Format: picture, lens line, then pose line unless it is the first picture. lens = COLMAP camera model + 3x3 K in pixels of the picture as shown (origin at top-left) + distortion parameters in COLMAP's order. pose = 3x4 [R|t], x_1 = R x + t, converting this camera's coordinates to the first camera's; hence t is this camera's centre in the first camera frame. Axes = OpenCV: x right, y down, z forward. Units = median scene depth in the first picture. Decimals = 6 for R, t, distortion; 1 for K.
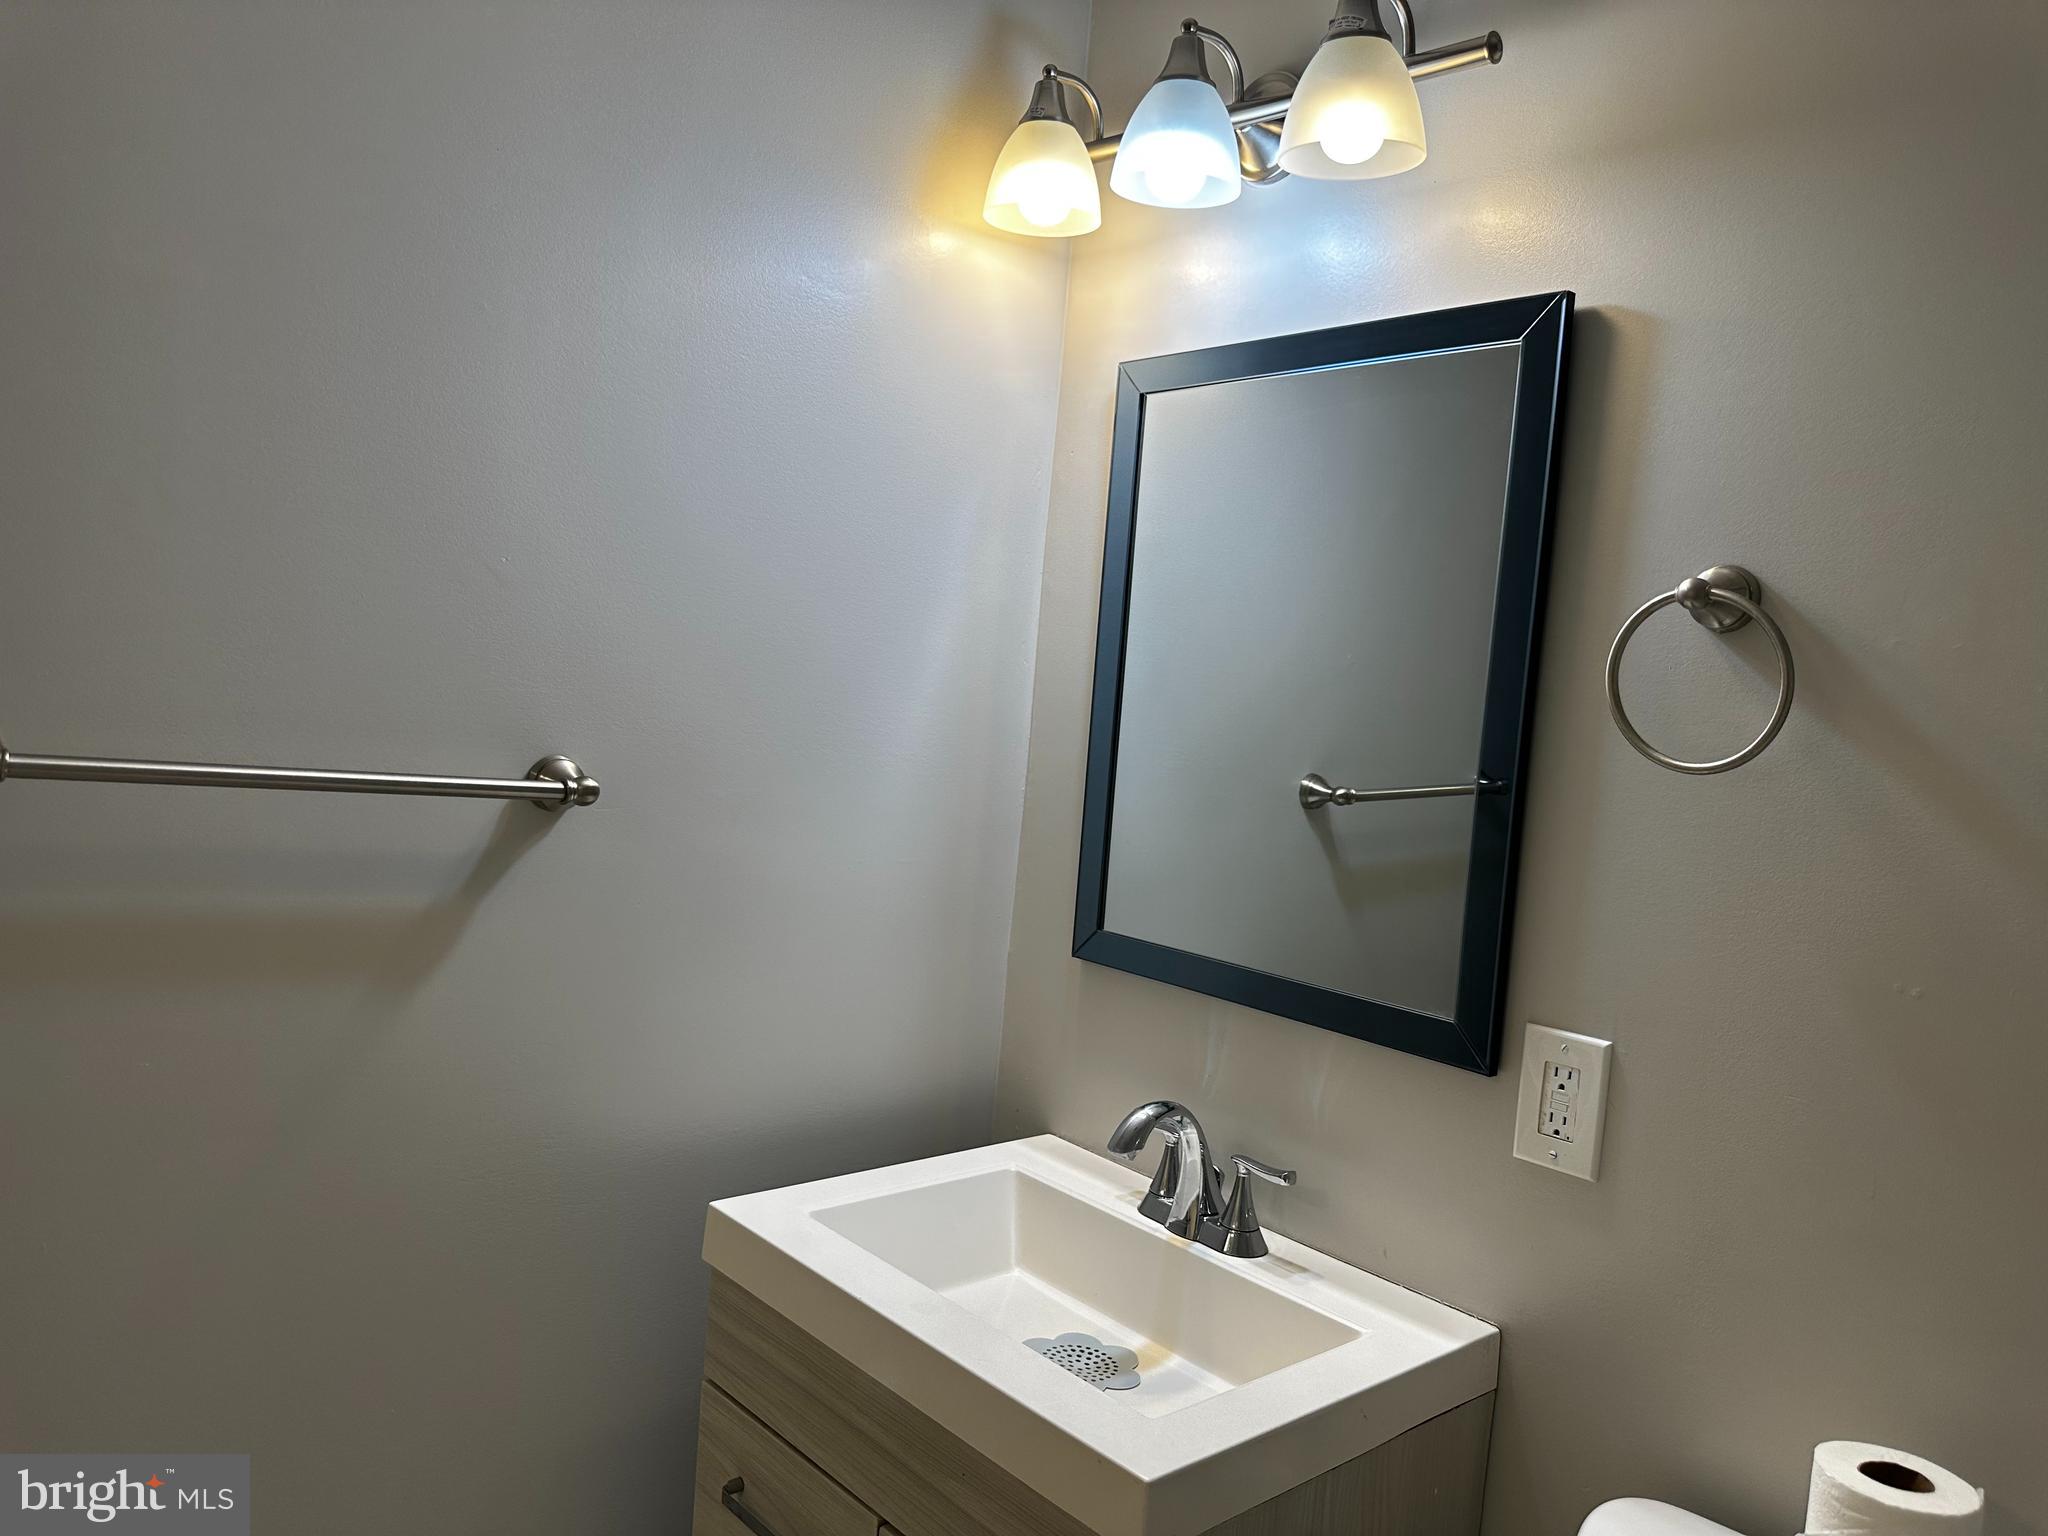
lens RADIAL K [[1473.2, 0, 1014.0], [0, 1473.2, 752.5], [0, 0, 1]] dist [0.166407, -0.330902]
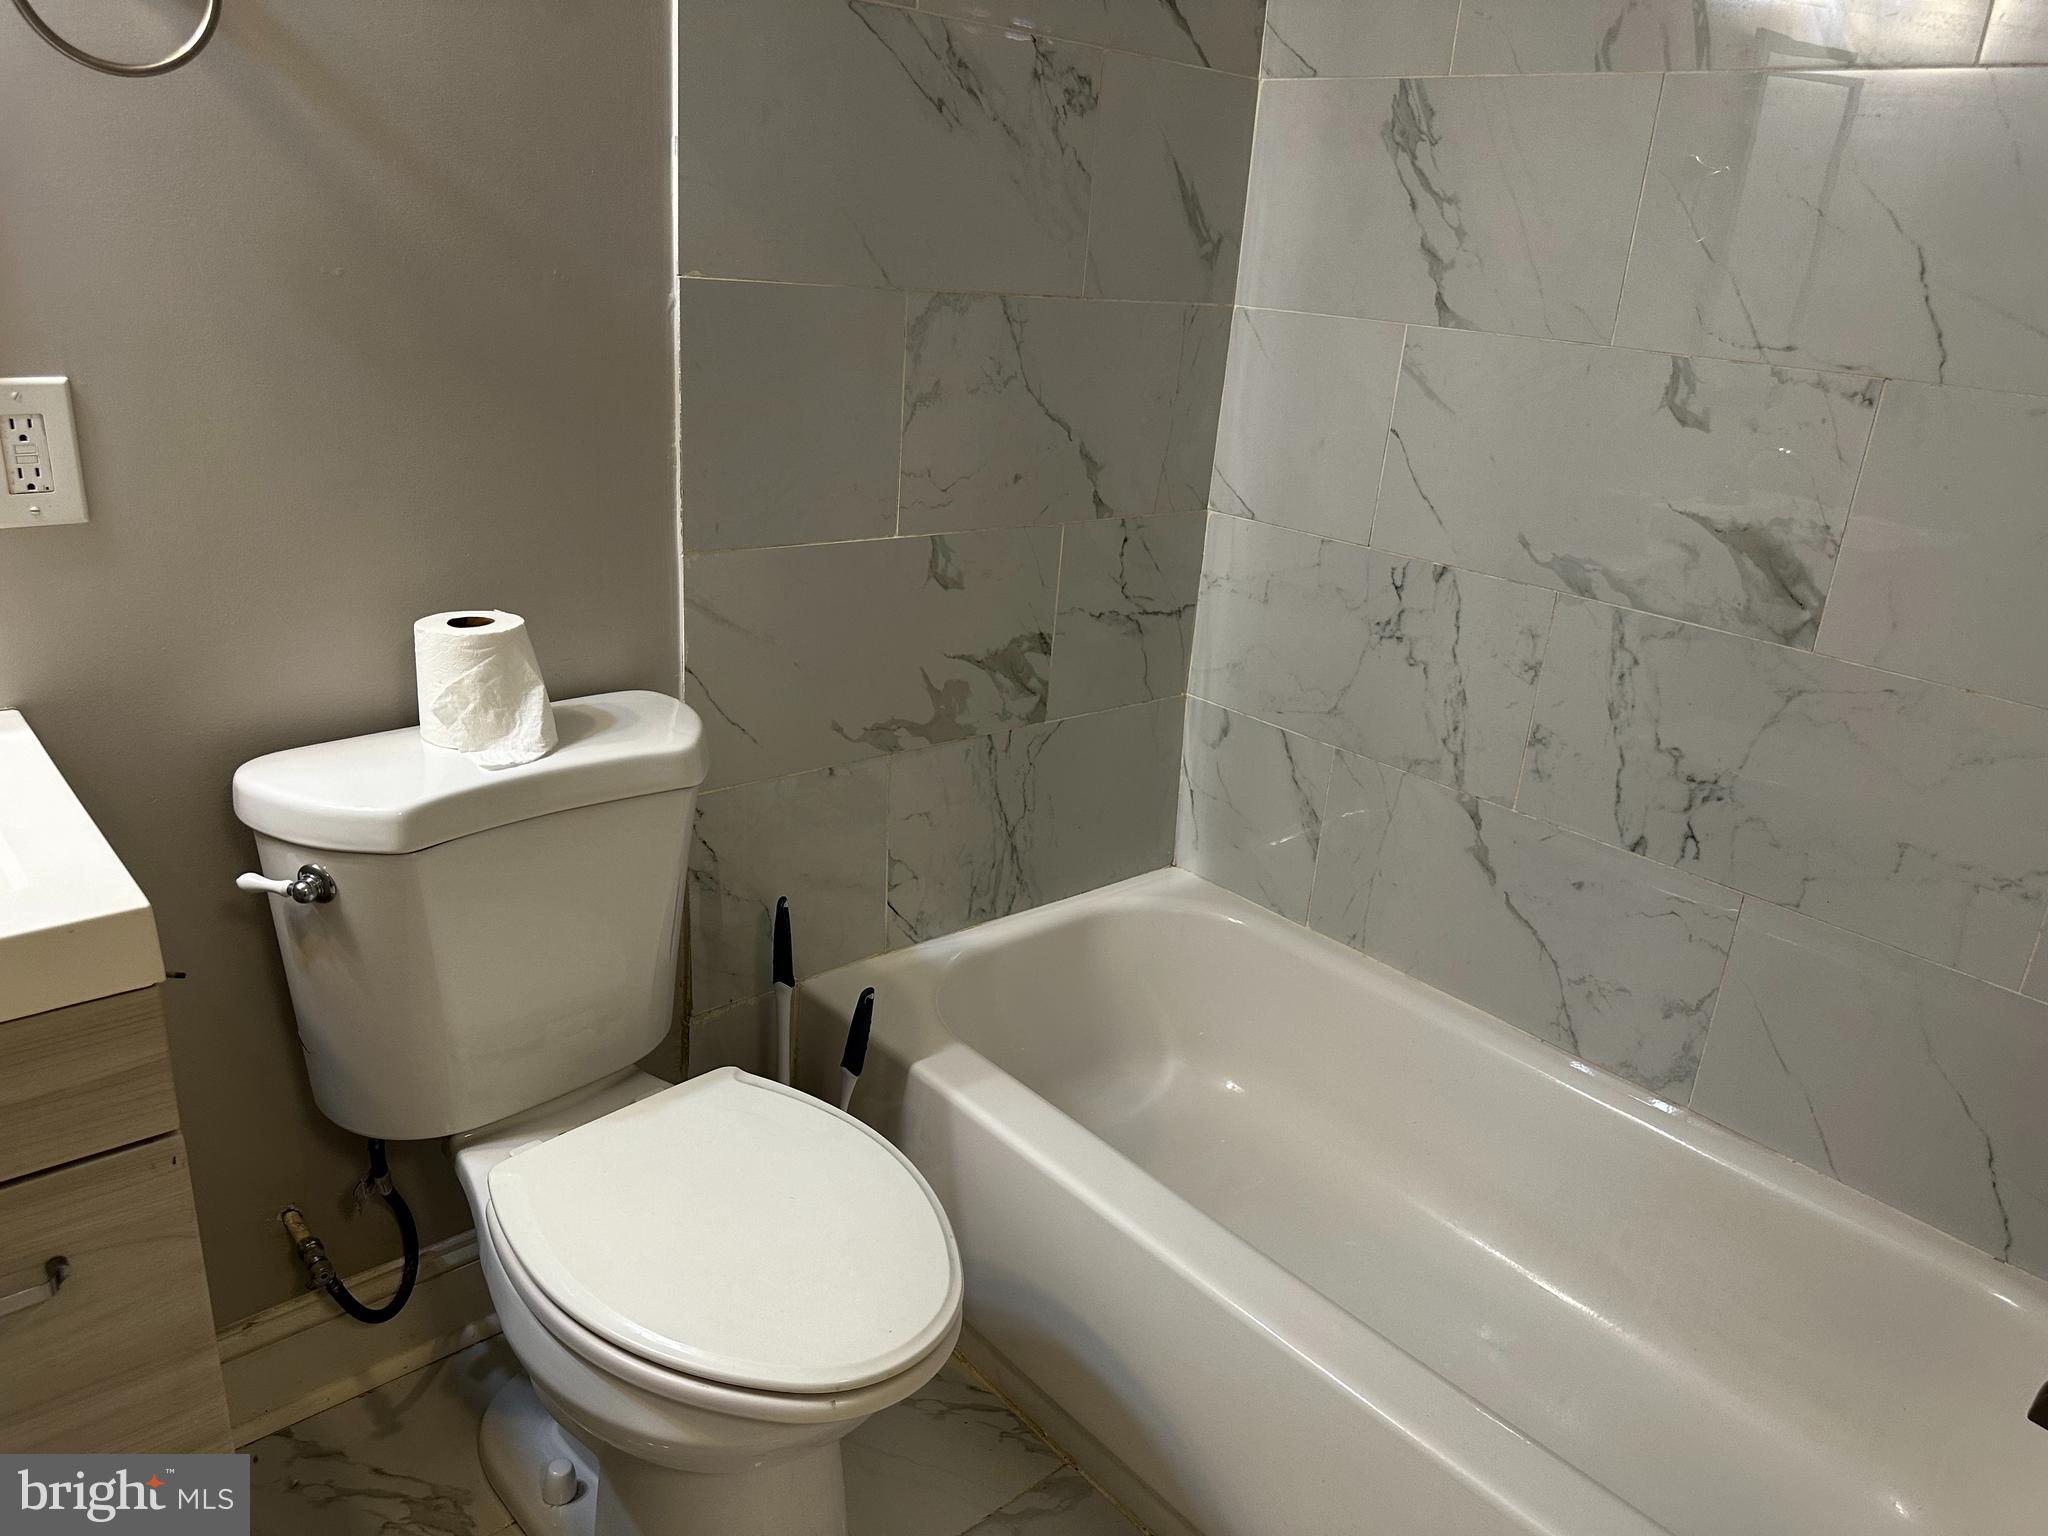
lens RADIAL K [[1417.7, 0, 1023.6], [0, 1417.7, 762.3], [0, 0, 1]] dist [0.101608, -0.164785]
pose [[-0.010735, -0.418487, 0.908159, -0.550789], [-0.024523, 0.908049, 0.418146, 0.015214], [-0.999642, -0.017782, -0.020011, 0.381811]]
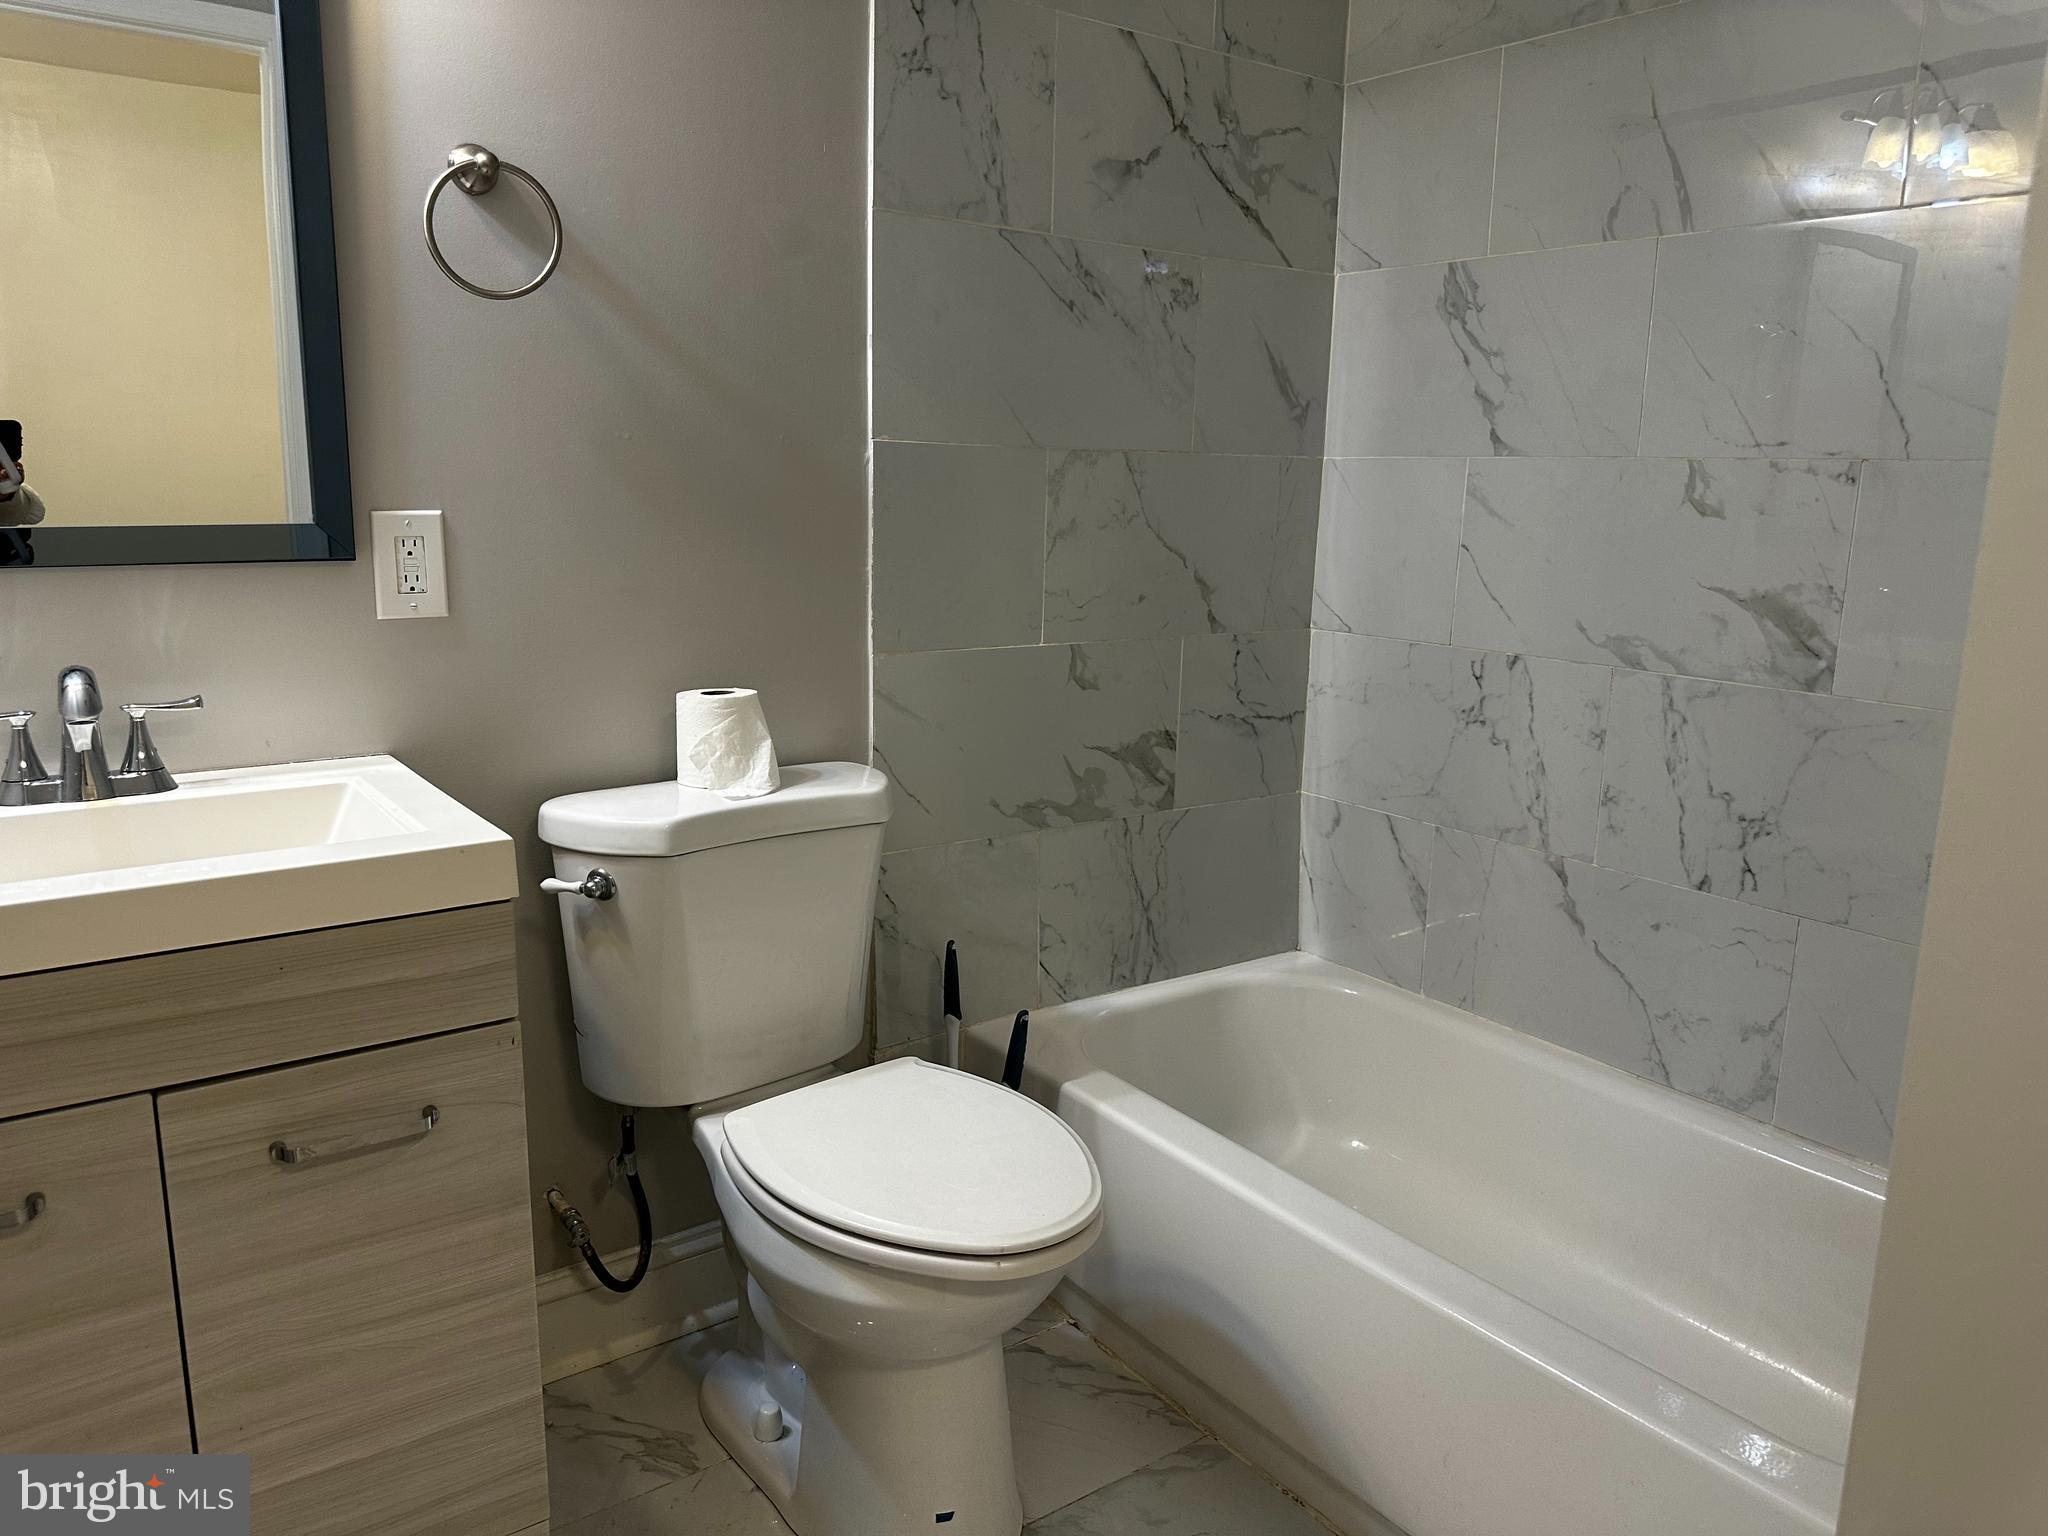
lens RADIAL K [[1426.2, 0, 1024.0], [0, 1426.2, 768.0], [0, 0, 1]] dist [0.138358, -0.232055]
pose [[0.083946, -0.277210, 0.957135, -0.859582], [0.034570, 0.960757, 0.275227, 0.071741], [-0.995871, 0.009984, 0.090234, 0.351782]]
